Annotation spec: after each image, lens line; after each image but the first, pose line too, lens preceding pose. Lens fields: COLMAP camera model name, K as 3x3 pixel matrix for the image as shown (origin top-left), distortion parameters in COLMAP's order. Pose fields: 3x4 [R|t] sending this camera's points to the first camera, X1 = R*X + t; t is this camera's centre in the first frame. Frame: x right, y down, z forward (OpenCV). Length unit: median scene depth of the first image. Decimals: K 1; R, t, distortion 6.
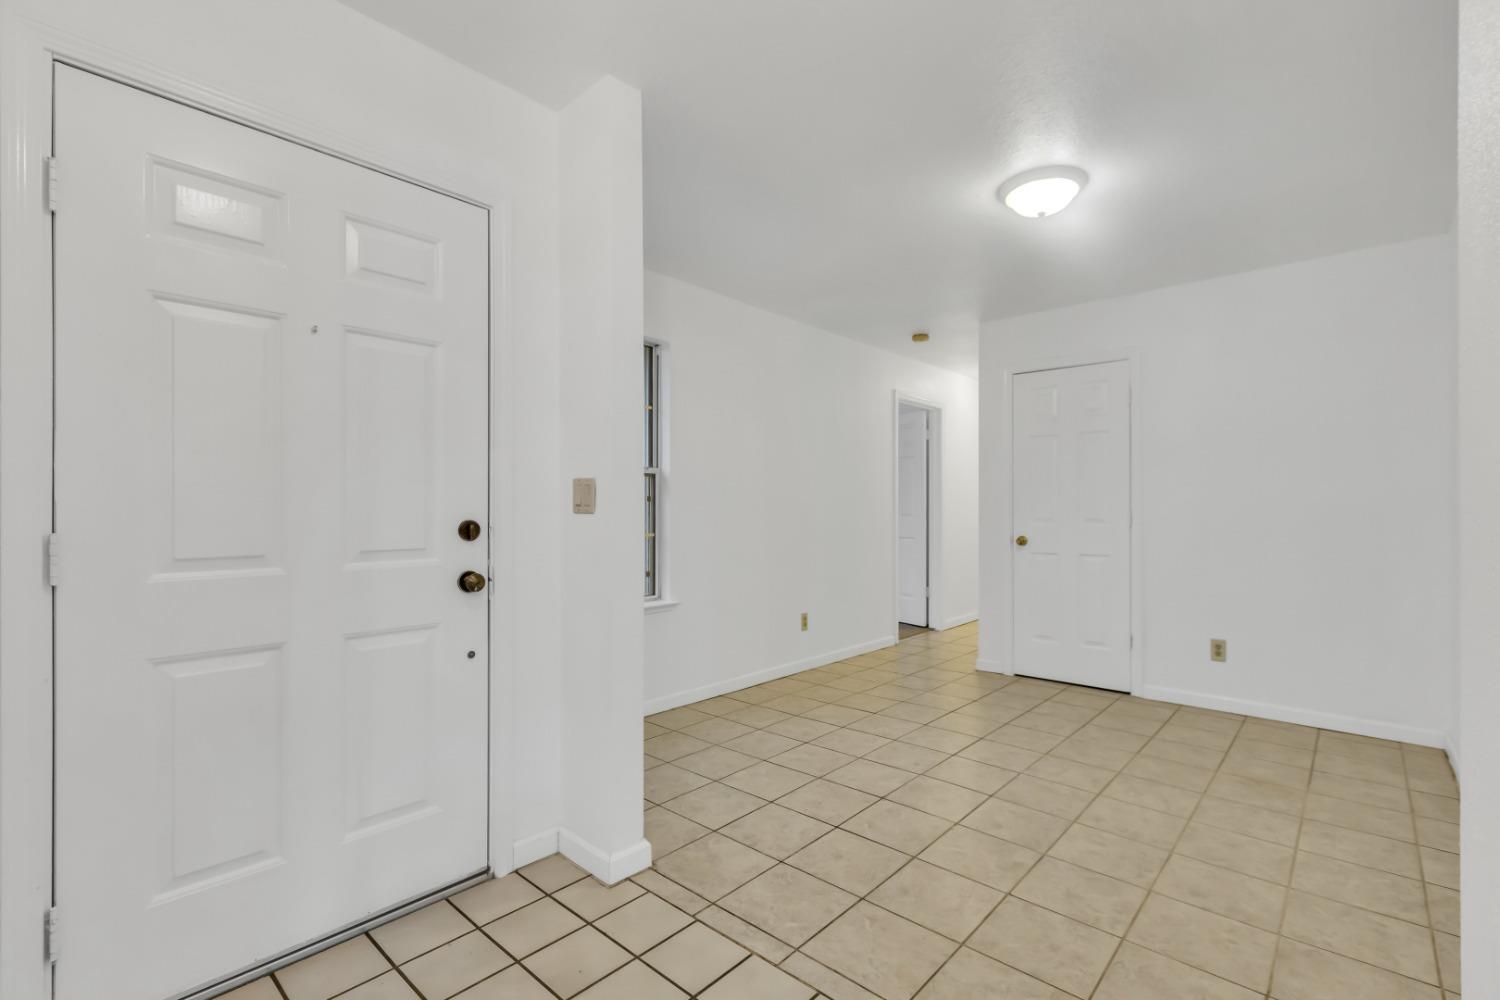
lens RADIAL K [[685.5, 0, 781.9], [0, 685.5, 509.2], [0, 0, 1]] dist [0.000530, -0.000099]
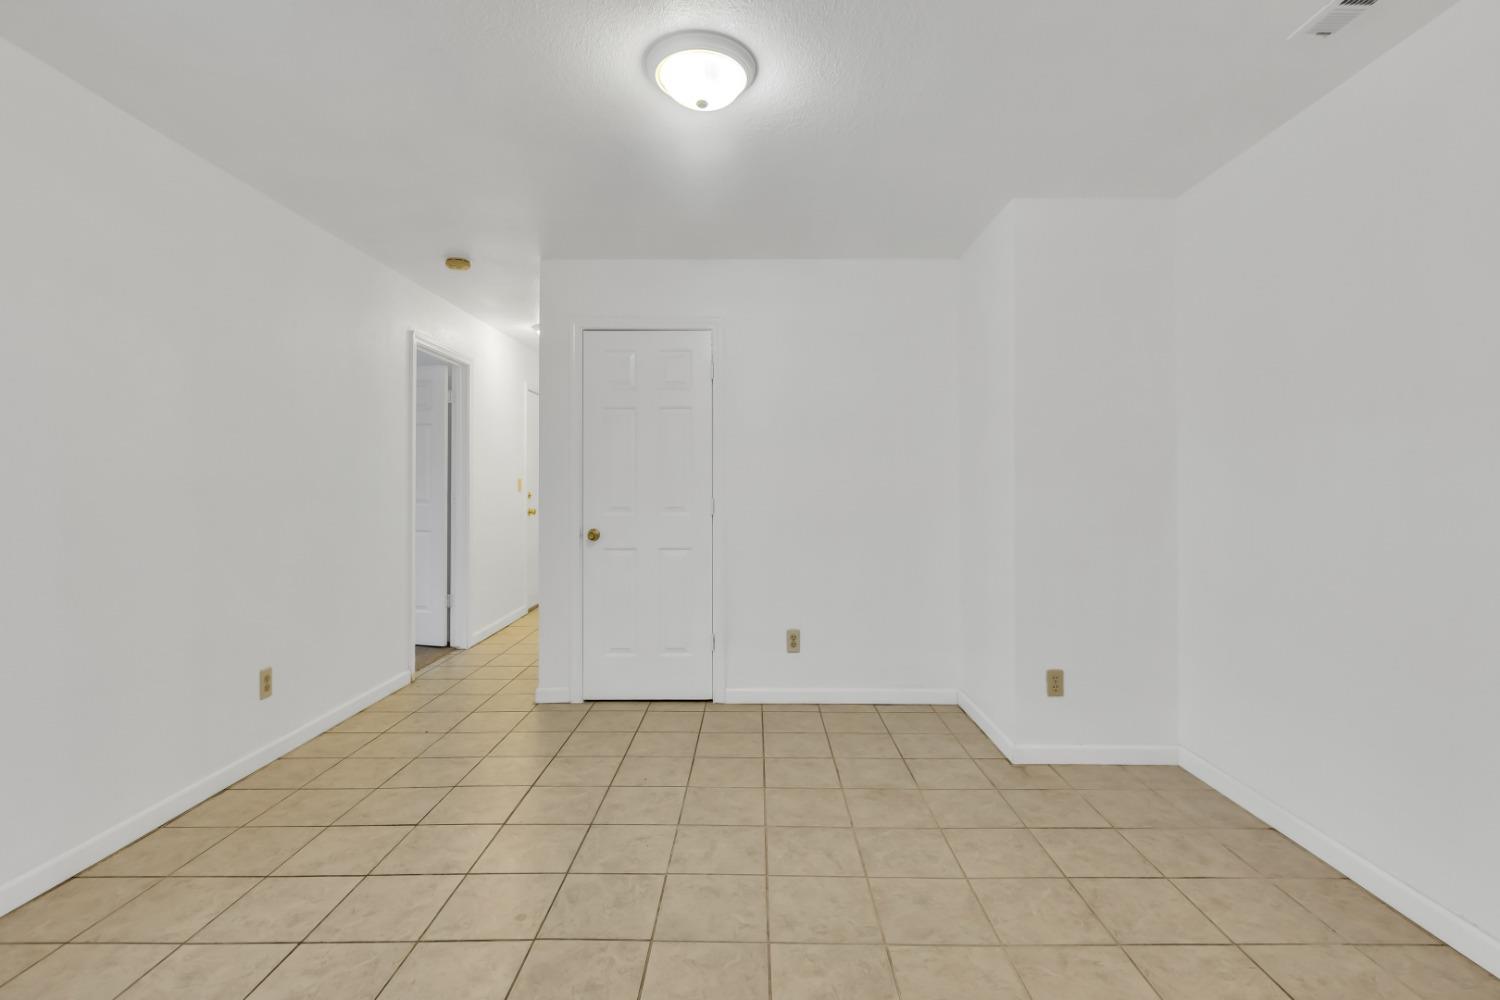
lens RADIAL K [[685.5, 0, 755.8], [0, 685.5, 477.8], [0, 0, 1]] dist [0.000530, -0.000099]
pose [[0.765101, 0.007296, 0.643869, -0.030620], [-0.001095, 0.999949, -0.010029, -0.014952], [-0.643909, 0.006968, 0.765070, 0.272883]]
